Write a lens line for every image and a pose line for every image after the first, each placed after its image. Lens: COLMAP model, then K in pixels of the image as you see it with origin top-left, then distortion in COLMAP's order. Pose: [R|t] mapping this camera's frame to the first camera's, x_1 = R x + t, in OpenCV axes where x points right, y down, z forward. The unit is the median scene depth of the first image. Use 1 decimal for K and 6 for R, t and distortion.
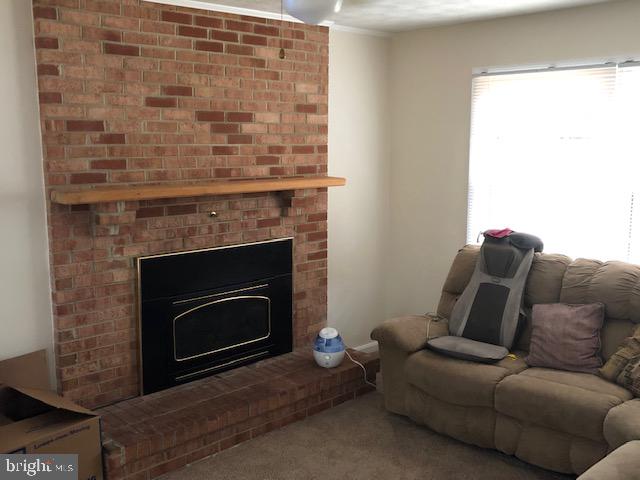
lens RADIAL K [[651.5, 0, 320.7], [0, 651.5, 237.7], [0, 0, 1]] dist [0.009644, 0.000000]
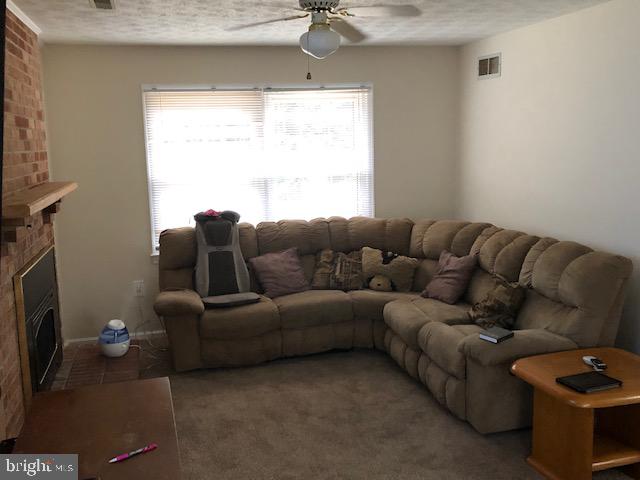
lens RADIAL K [[651.5, 0, 321.8], [0, 651.5, 241.4], [0, 0, 1]] dist [0.009644, 0.000000]
pose [[0.480609, -0.148072, 0.864343, -0.773773], [0.165725, 0.983217, 0.076286, -0.014893], [-0.861133, 0.106580, 0.497082, 0.169932]]
